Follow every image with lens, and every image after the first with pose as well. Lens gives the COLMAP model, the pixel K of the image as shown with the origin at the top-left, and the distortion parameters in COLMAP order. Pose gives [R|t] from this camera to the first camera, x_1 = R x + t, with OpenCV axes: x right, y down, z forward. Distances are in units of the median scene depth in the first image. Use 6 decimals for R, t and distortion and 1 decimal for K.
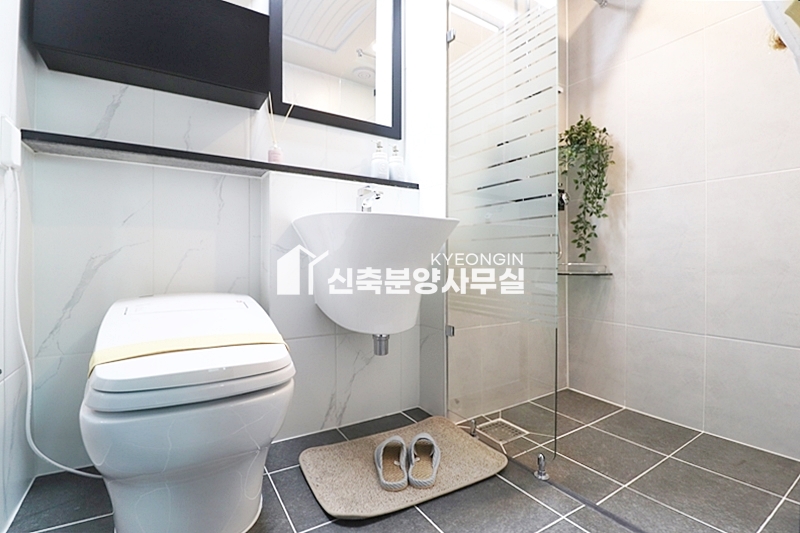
lens RADIAL K [[377.2, 0, 403.0], [0, 377.2, 260.5], [0, 0, 1]] dist [0.002145, -0.010867]
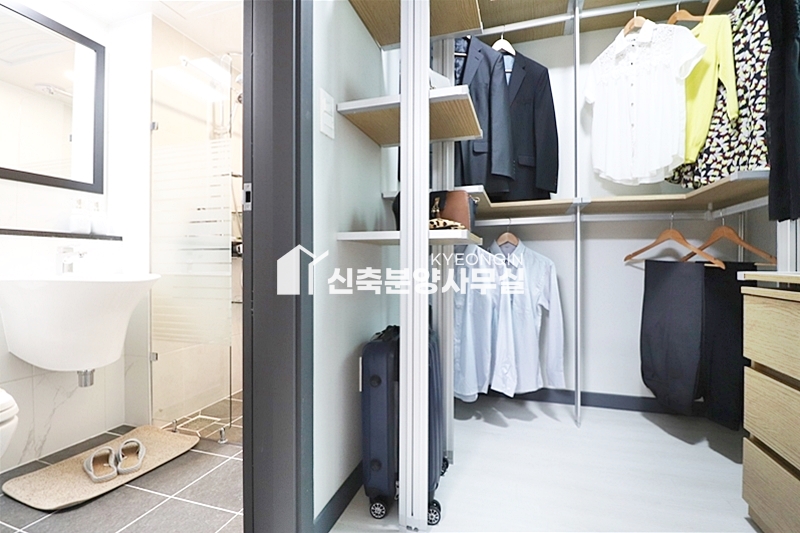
lens RADIAL K [[377.2, 0, 403.0], [0, 377.2, 260.5], [0, 0, 1]] dist [0.002145, -0.010867]
pose [[0.769051, -0.003317, 0.639179, -0.043367], [0.005343, 0.999985, -0.001239, -0.141849], [-0.639165, 0.004368, 0.769057, -0.556431]]
